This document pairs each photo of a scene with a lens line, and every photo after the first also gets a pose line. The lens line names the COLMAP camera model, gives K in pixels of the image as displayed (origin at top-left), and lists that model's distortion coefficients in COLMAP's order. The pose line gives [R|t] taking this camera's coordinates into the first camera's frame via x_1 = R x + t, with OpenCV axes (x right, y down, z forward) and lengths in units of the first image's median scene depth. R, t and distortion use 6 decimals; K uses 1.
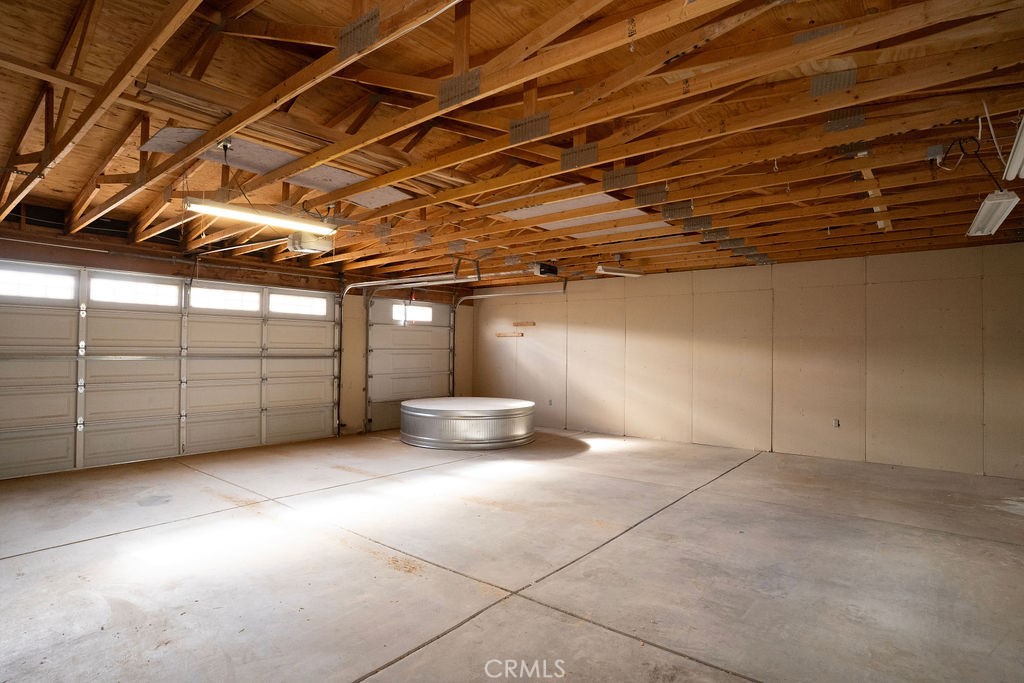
lens RADIAL K [[534.2, 0, 511.2], [0, 534.2, 334.3], [0, 0, 1]] dist [-0.080057, 0.045012]
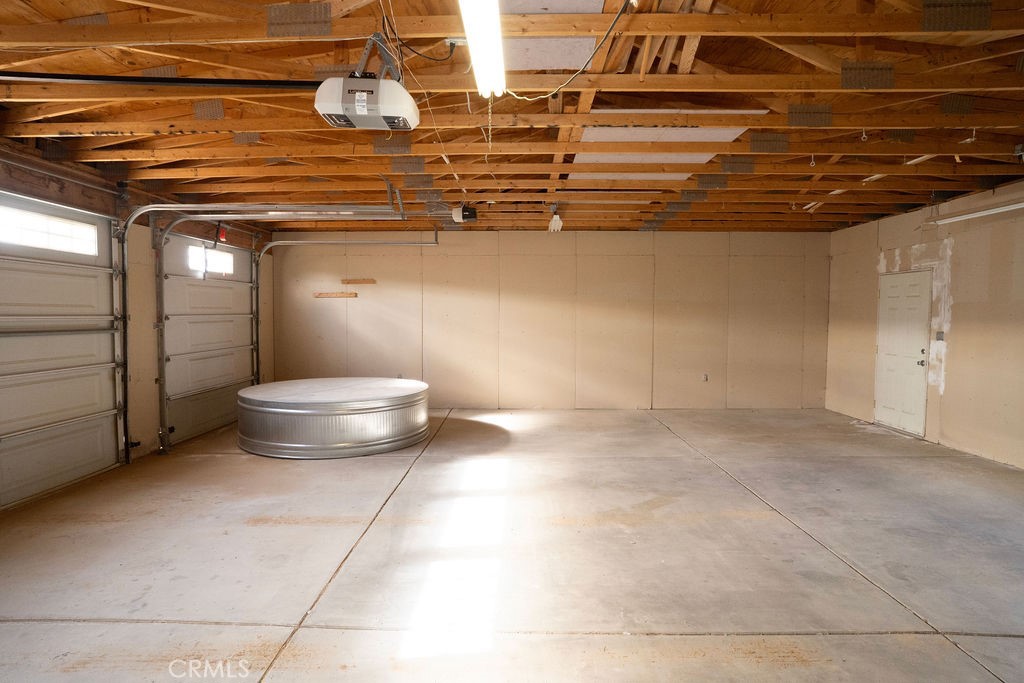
lens RADIAL K [[534.2, 0, 511.2], [0, 534.2, 334.3], [0, 0, 1]] dist [-0.080057, 0.045012]
pose [[0.789987, -0.029279, 0.612424, -0.342463], [-0.013453, 0.997791, 0.065057, 0.005646], [-0.612975, -0.059633, 0.787848, 0.297426]]
